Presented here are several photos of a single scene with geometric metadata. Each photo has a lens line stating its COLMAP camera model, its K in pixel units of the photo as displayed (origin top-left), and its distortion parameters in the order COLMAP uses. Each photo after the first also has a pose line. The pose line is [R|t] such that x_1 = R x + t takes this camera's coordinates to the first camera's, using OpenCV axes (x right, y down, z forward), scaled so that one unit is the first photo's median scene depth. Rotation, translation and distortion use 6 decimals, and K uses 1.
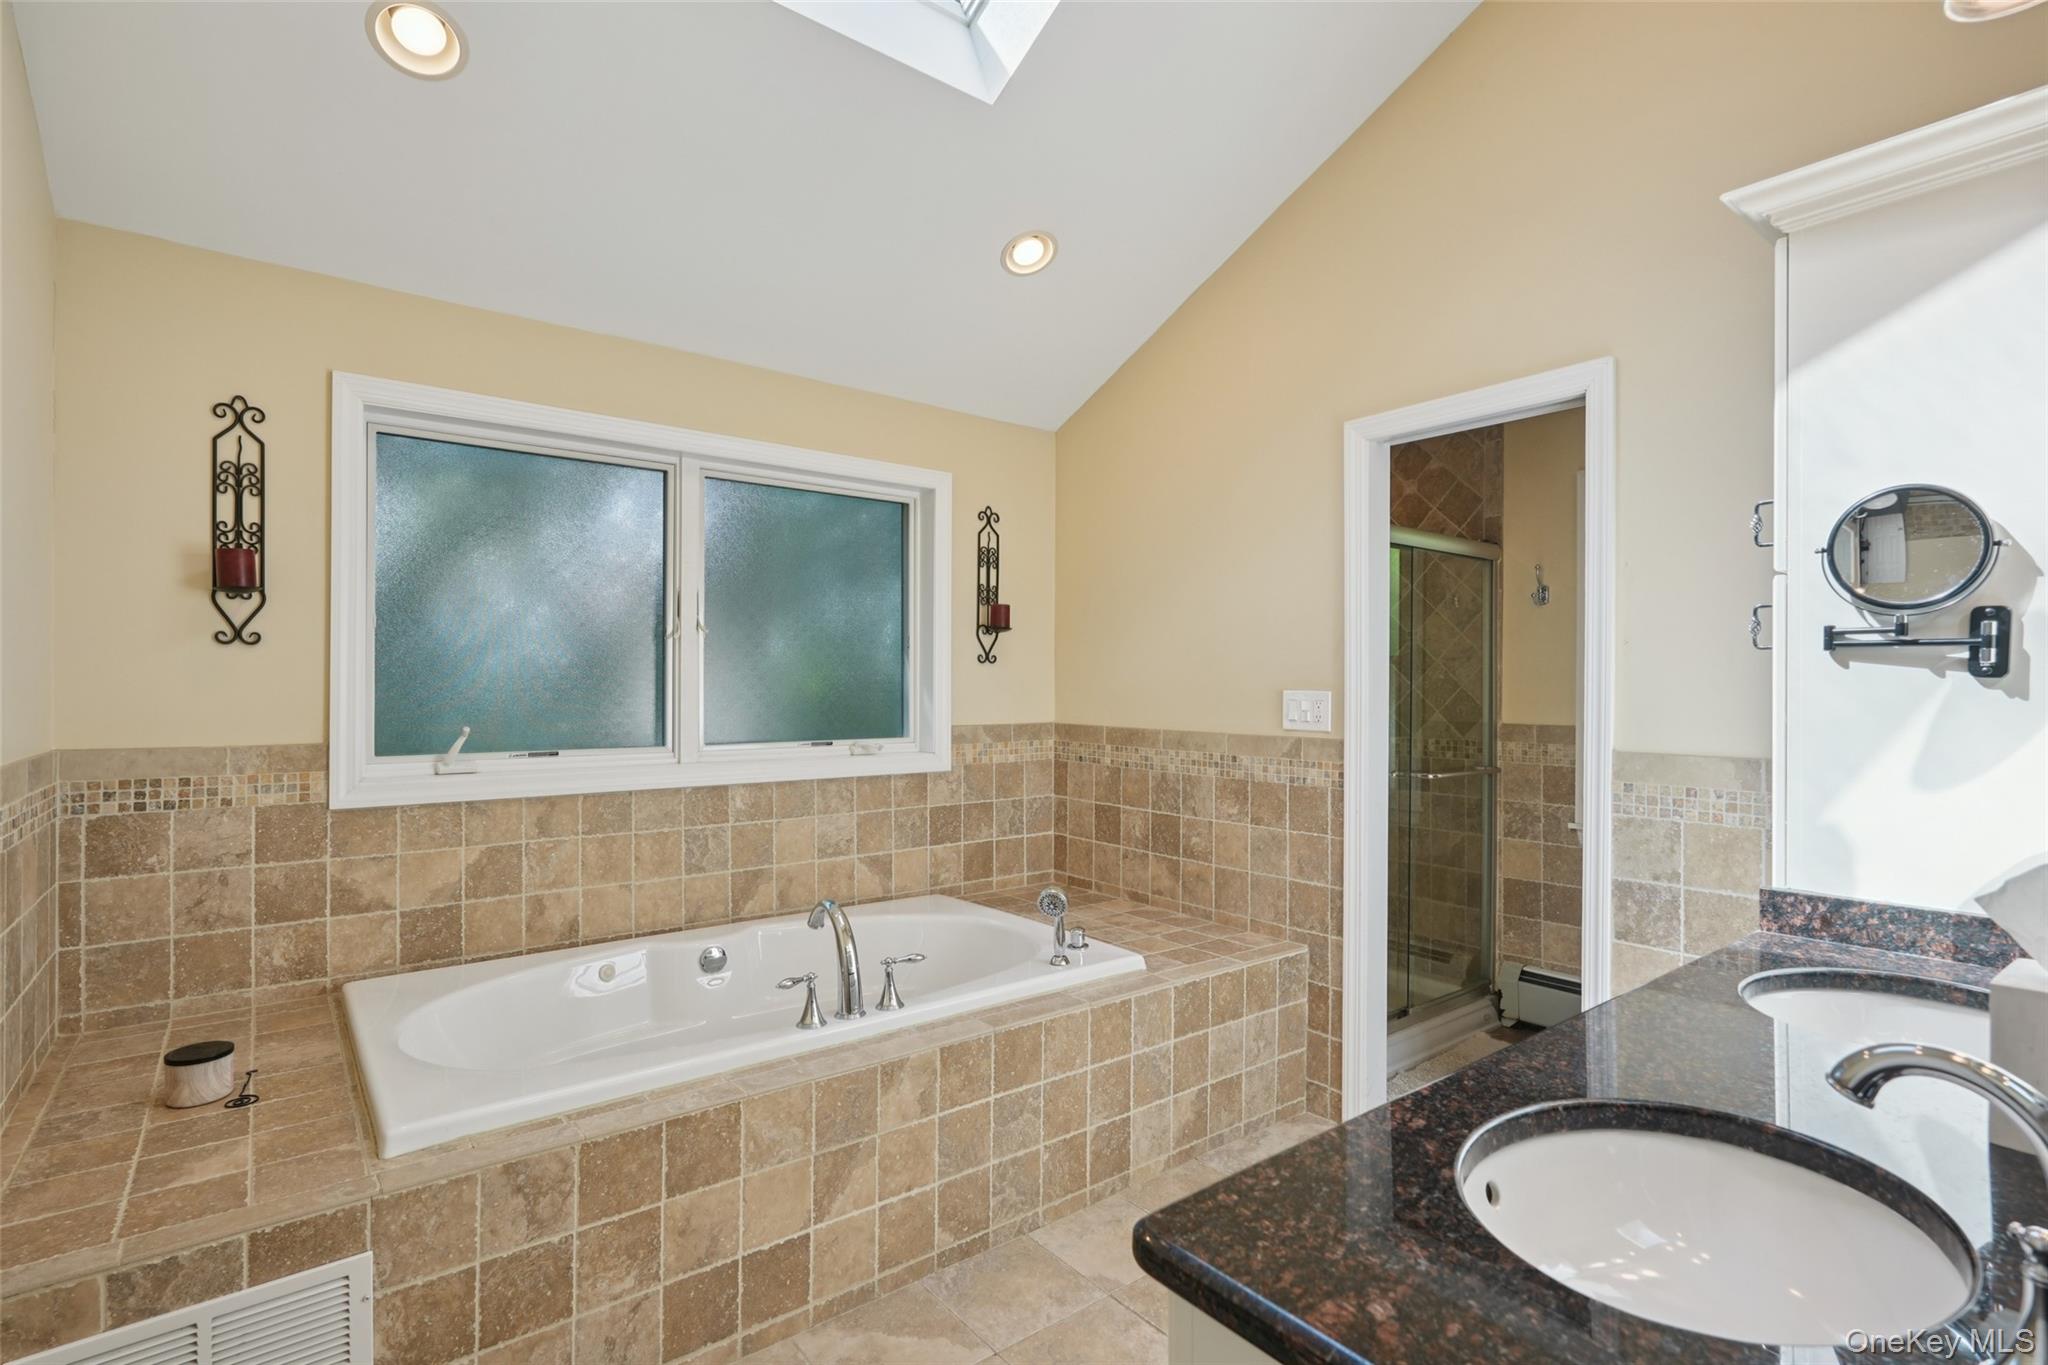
lens RADIAL K [[978.1, 0, 1027.3], [0, 978.1, 680.9], [0, 0, 1]] dist [0.001298, 0.000094]
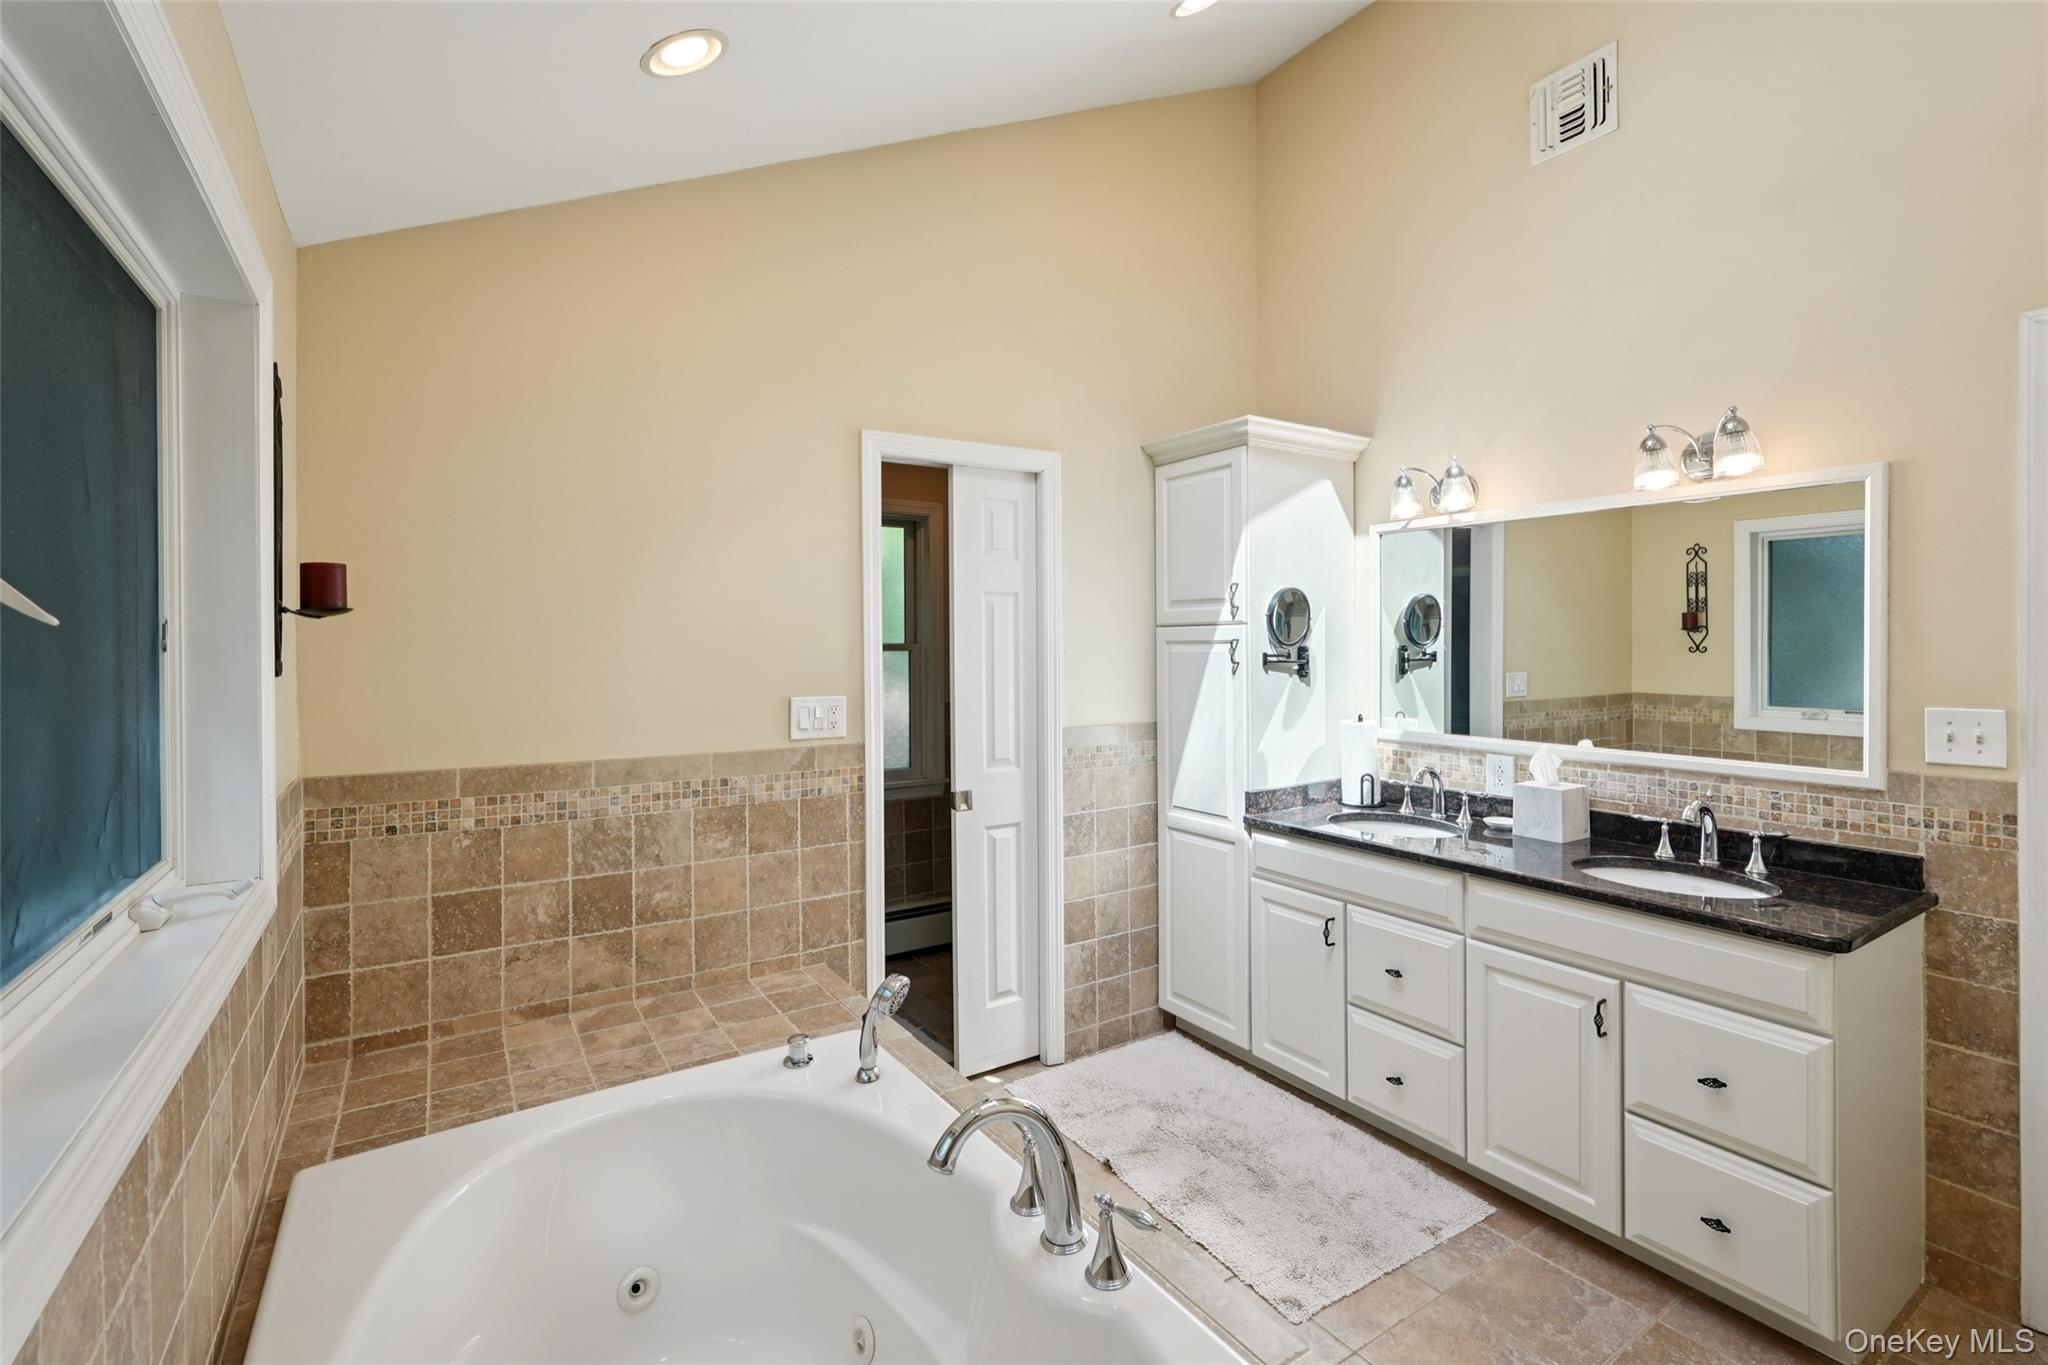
lens RADIAL K [[915.8, 0, 1031.2], [0, 915.8, 647.3], [0, 0, 1]] dist [-0.004575, 0.000338]
pose [[0.091856, -0.007574, 0.995744, -0.560353], [0.000840, 0.999971, 0.007529, -0.042862], [-0.995772, 0.000145, 0.091859, 0.687529]]
